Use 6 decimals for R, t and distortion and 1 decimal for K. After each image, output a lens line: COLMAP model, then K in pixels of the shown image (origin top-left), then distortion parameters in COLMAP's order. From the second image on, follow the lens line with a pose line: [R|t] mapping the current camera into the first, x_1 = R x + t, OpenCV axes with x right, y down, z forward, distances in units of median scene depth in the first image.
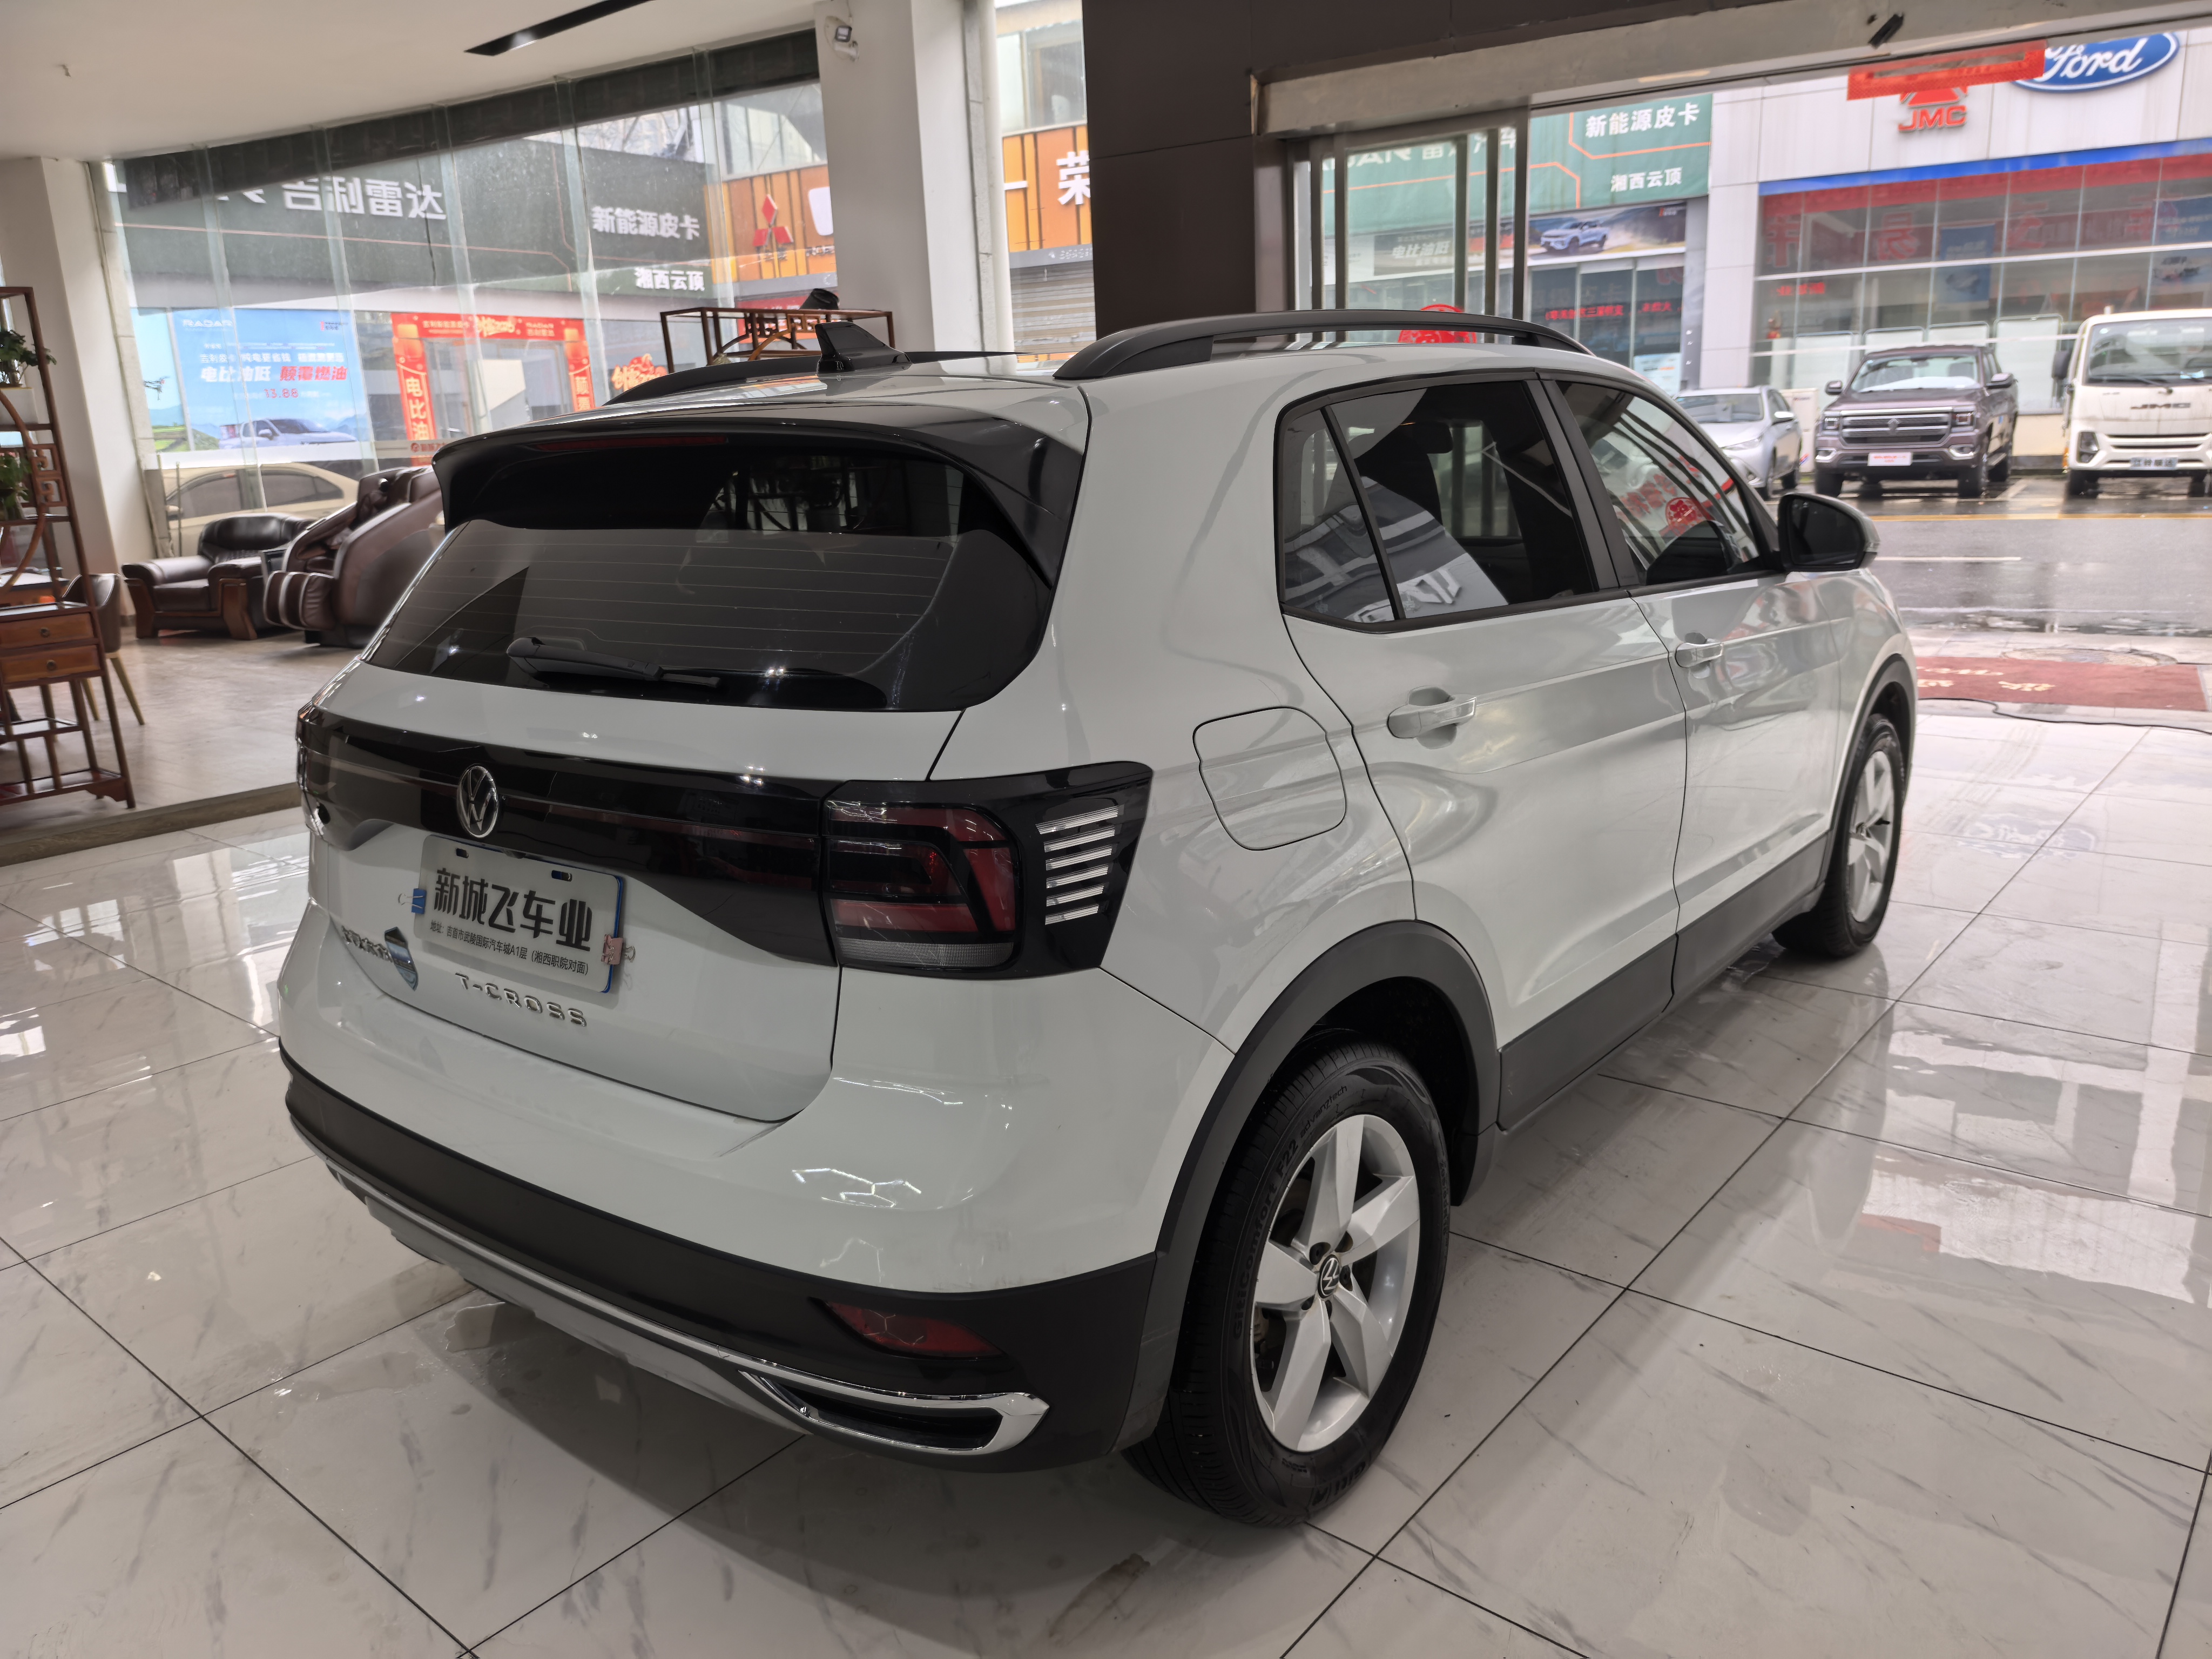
lens RADIAL K [[1585.0, 0, 1106.0], [0, 1585.0, 829.5], [0, 0, 1]] dist [0.045800, -0.055178]
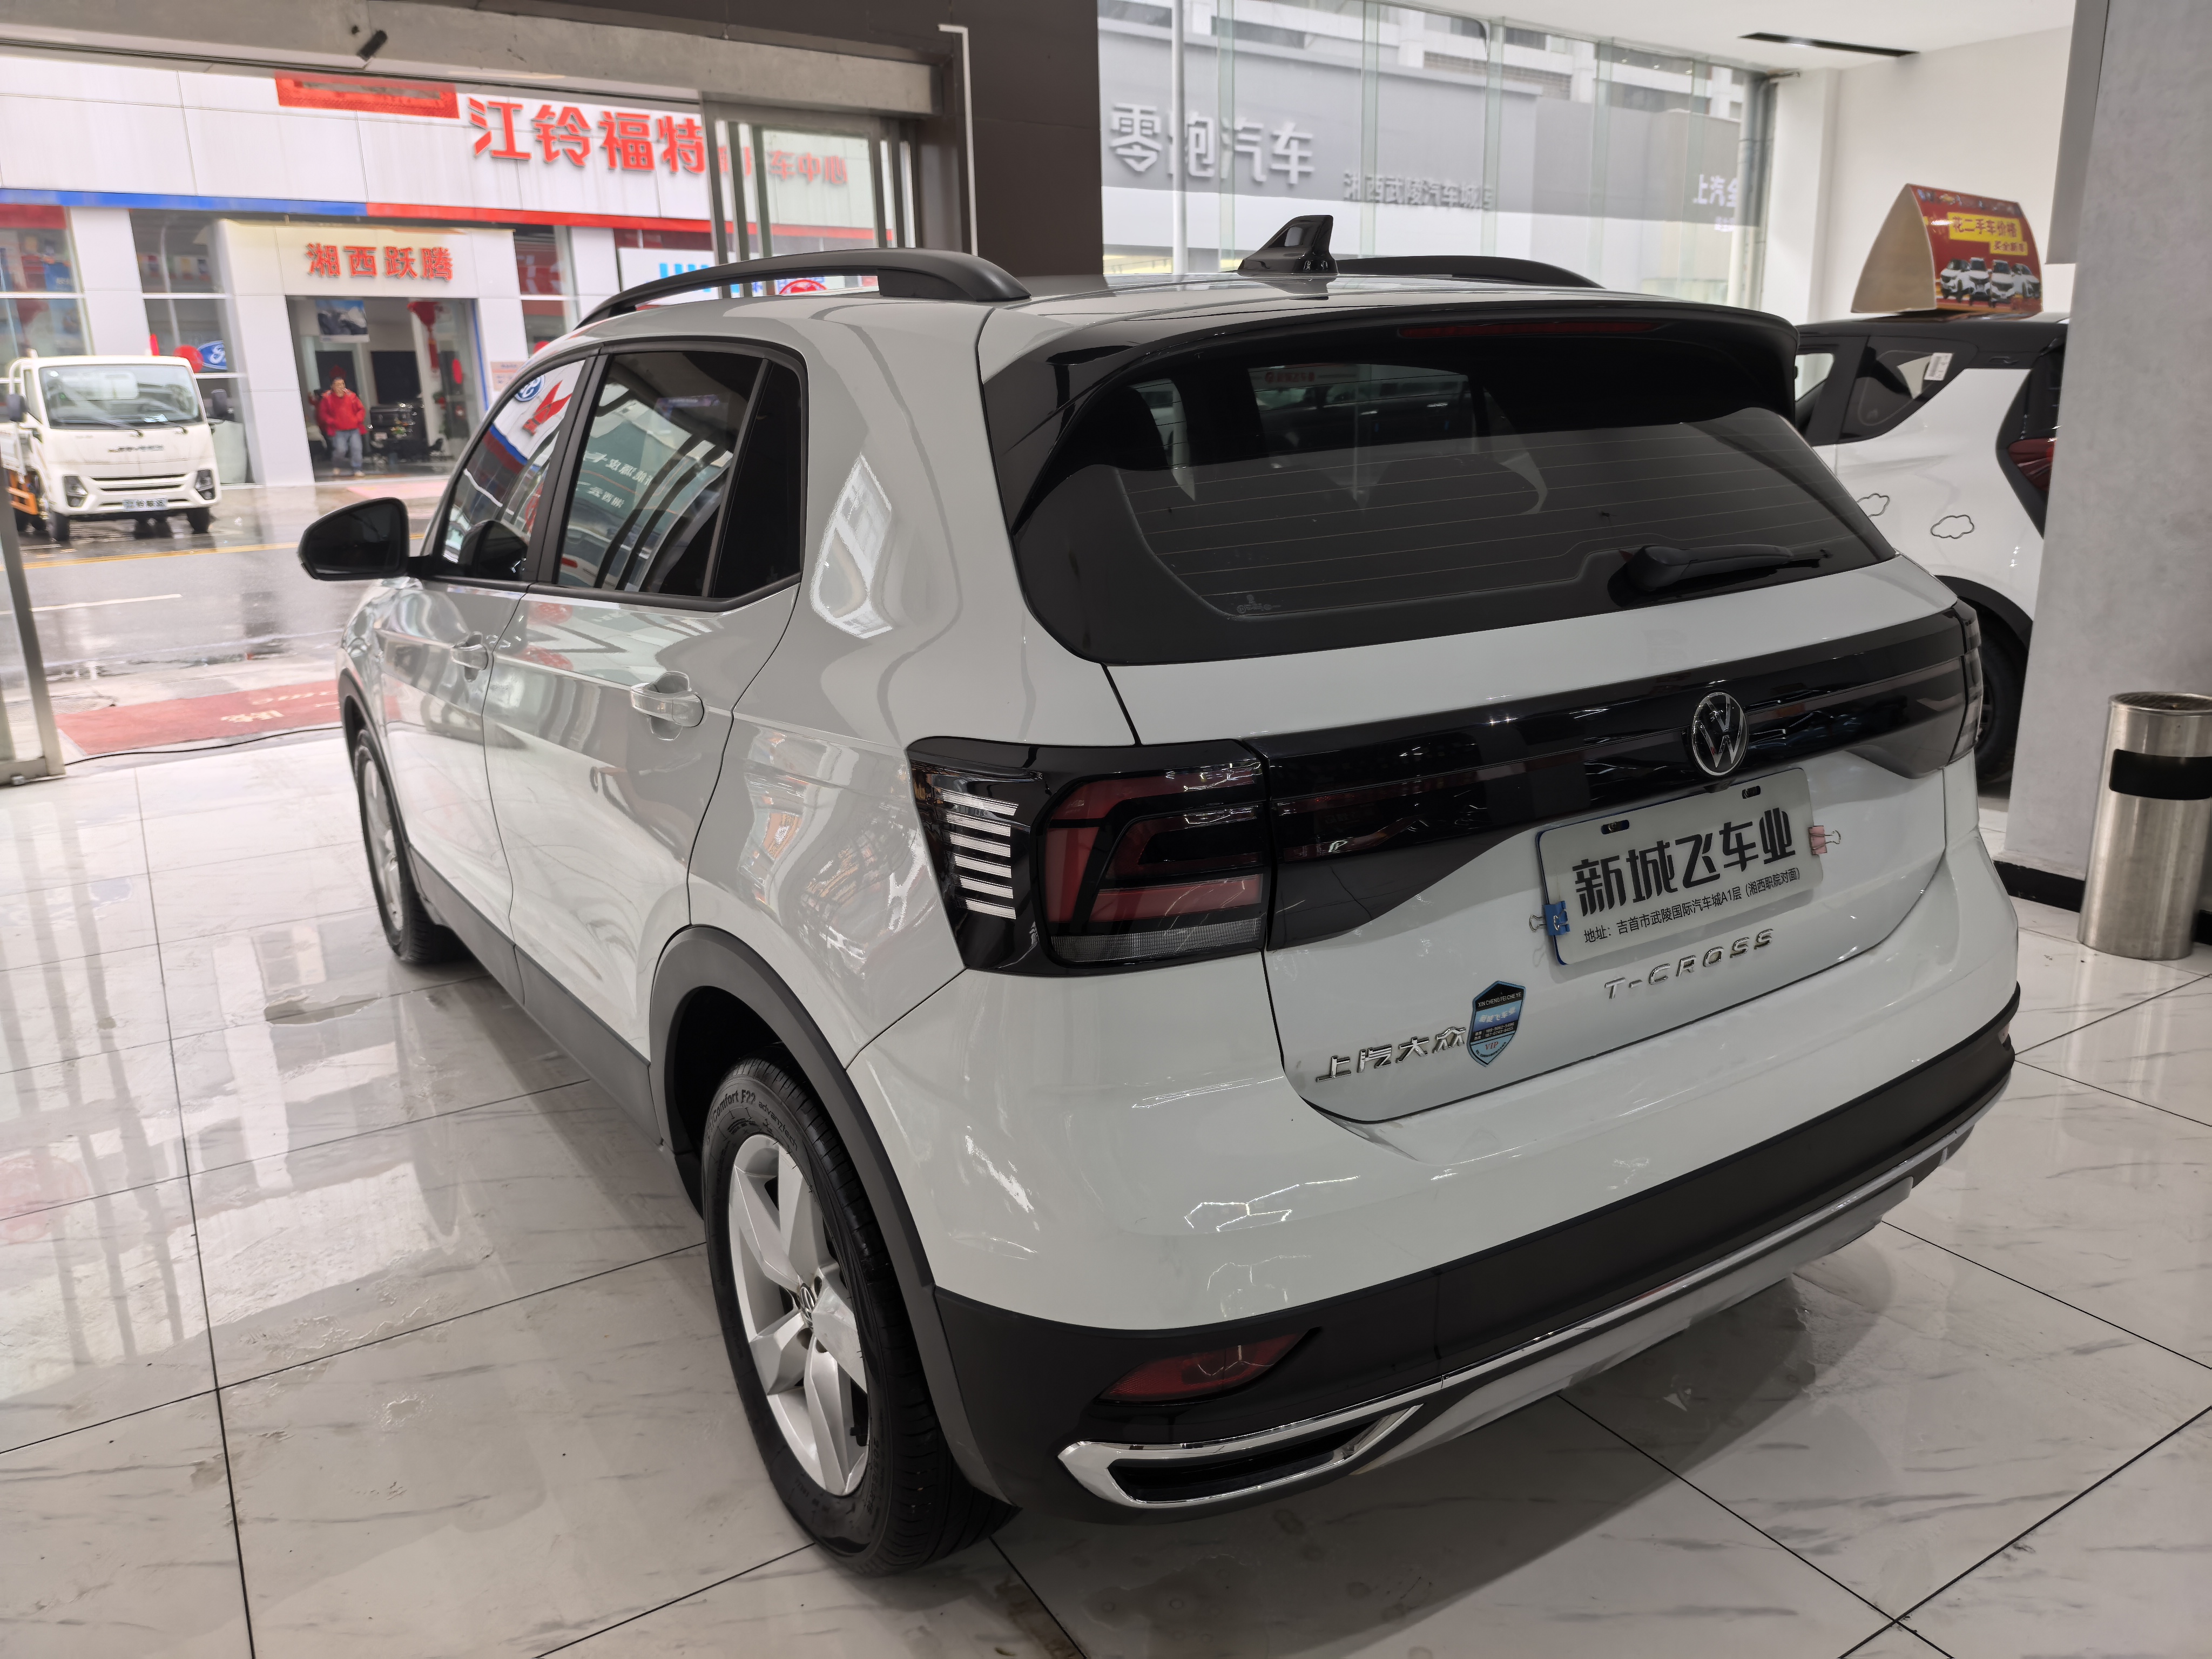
lens RADIAL K [[1585.0, 0, 1106.0], [0, 1585.0, 829.5], [0, 0, 1]] dist [0.045800, -0.055178]
pose [[0.329324, -0.219883, 0.918258, -0.390437], [0.251803, 0.957740, 0.139030, -0.051049], [-0.910022, 0.185434, 0.370774, 0.297933]]
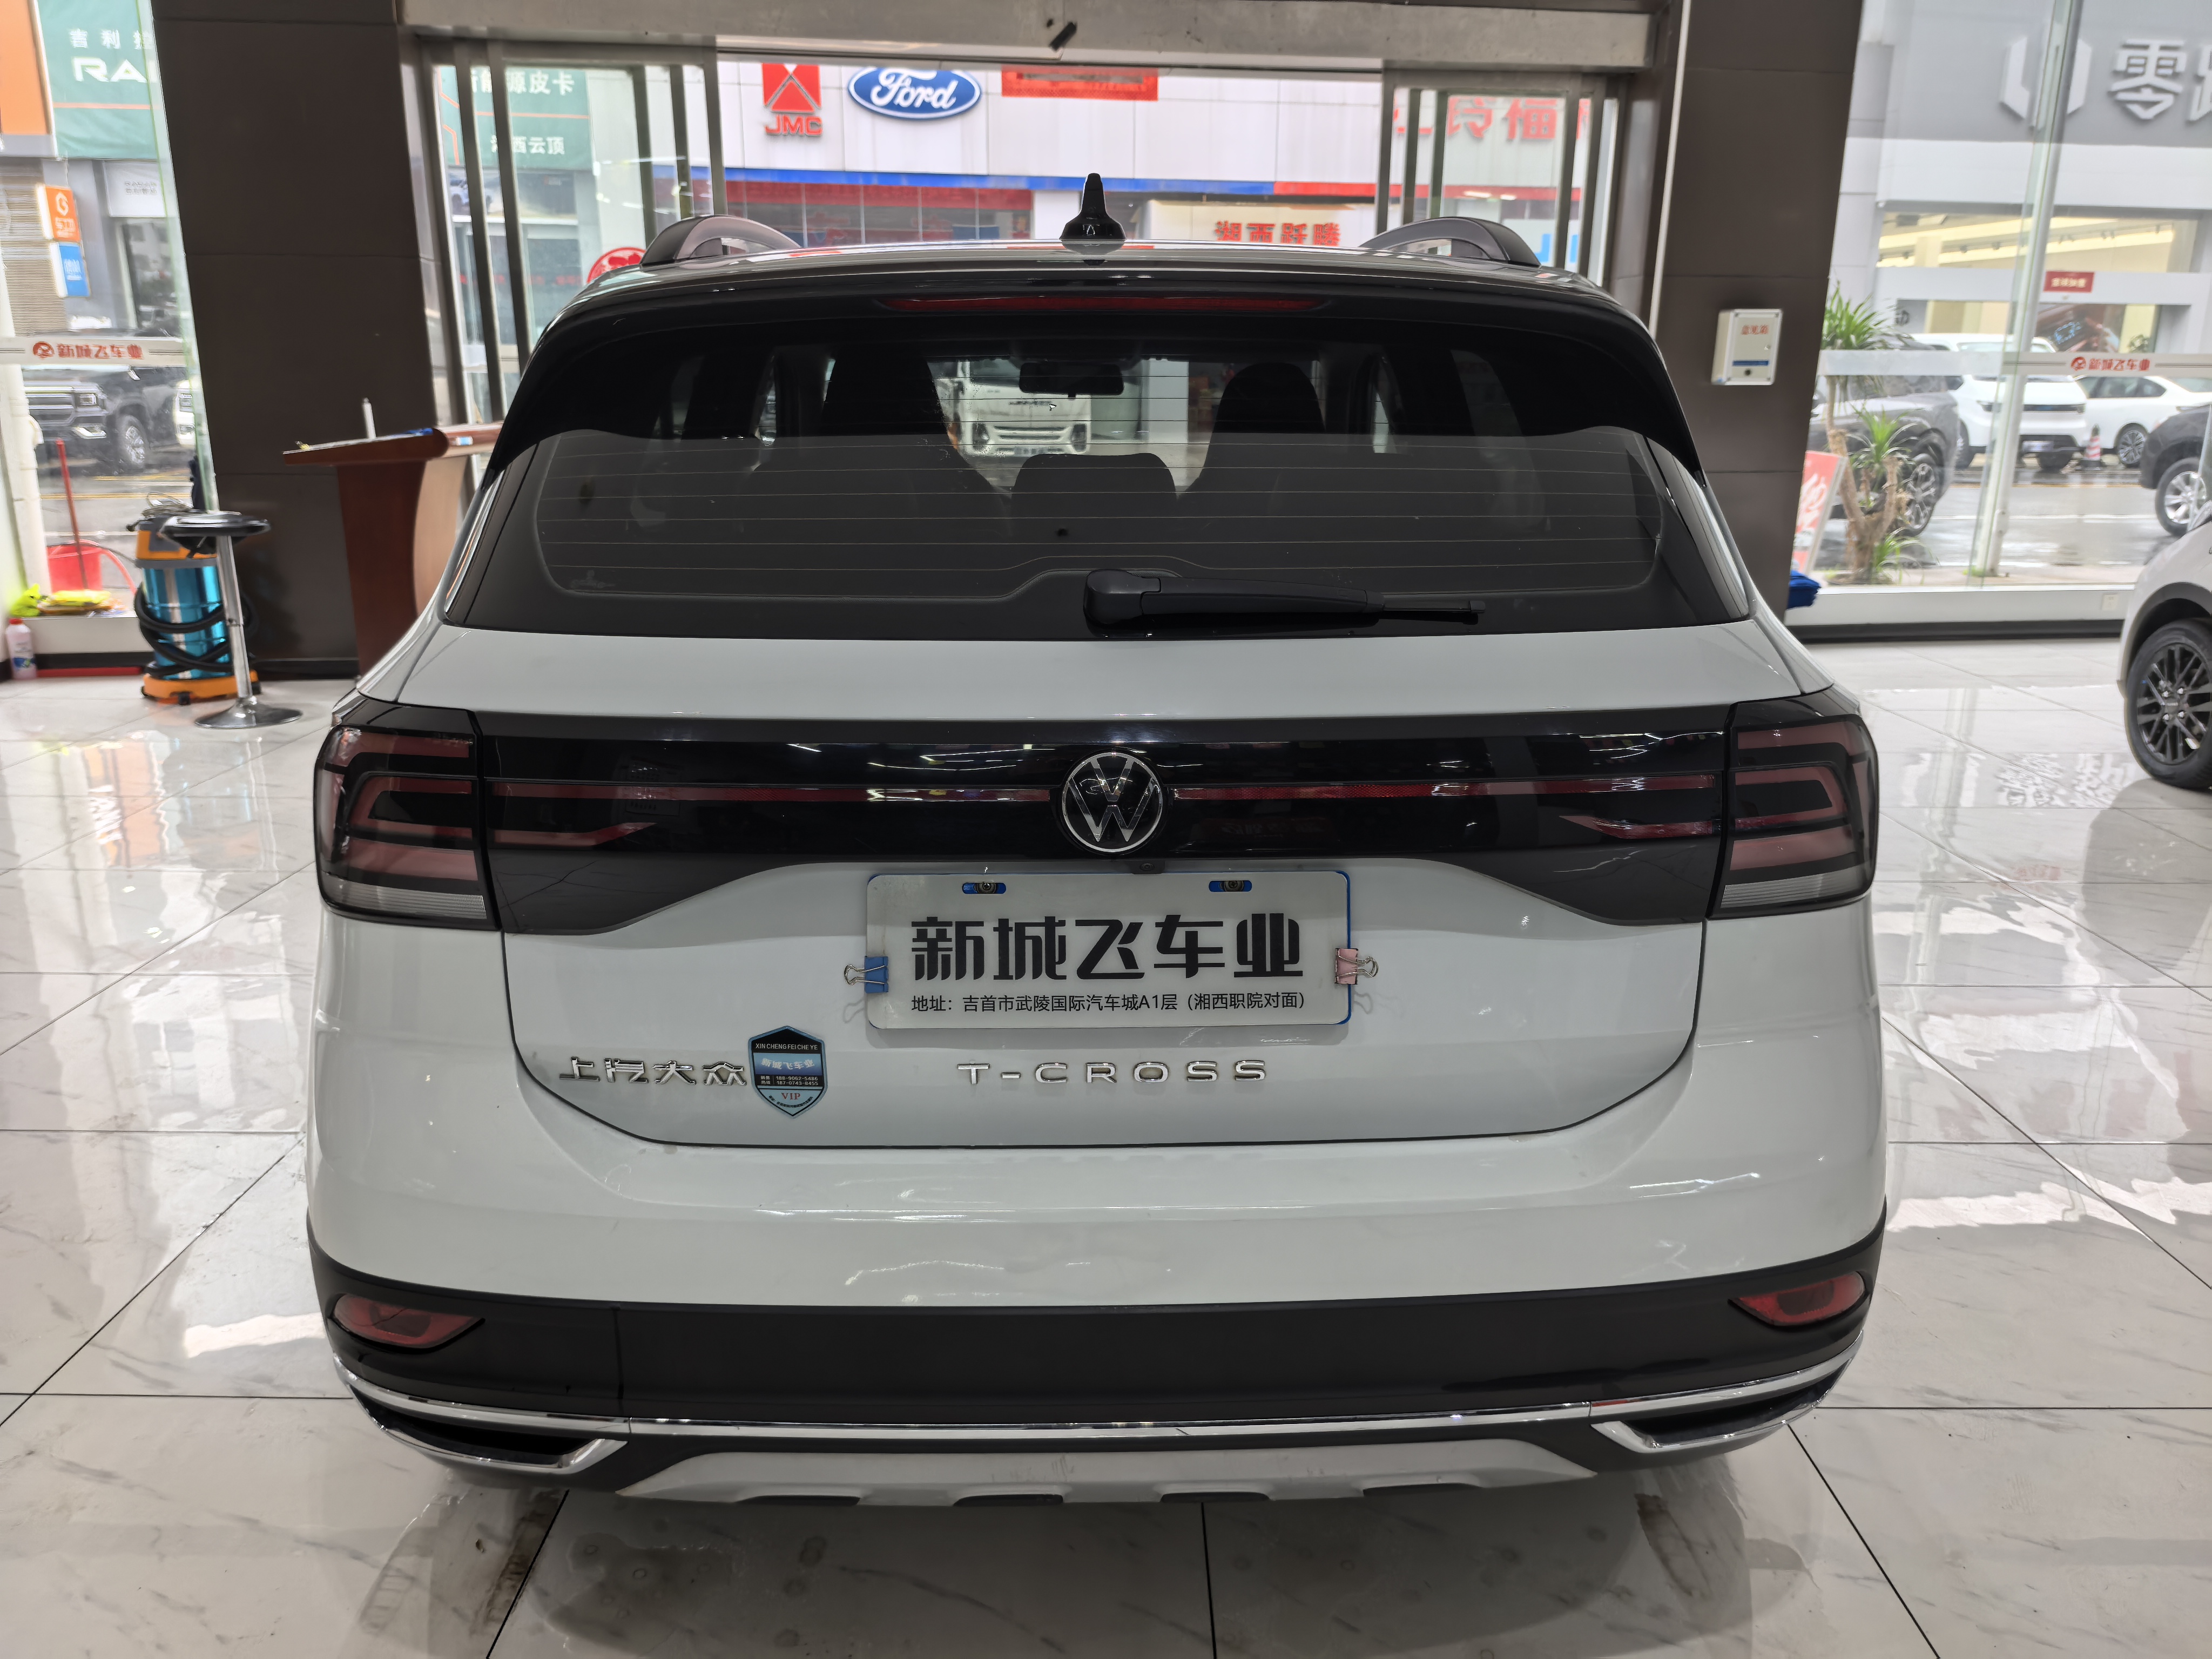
lens RADIAL K [[1599.7, 0, 1109.3], [0, 1599.7, 834.5], [0, 0, 1]] dist [0.054220, -0.057404]
pose [[0.768953, -0.128918, 0.626172, -0.252548], [0.121891, 0.991054, 0.054356, -0.012459], [-0.627578, 0.034528, 0.777788, 0.135262]]
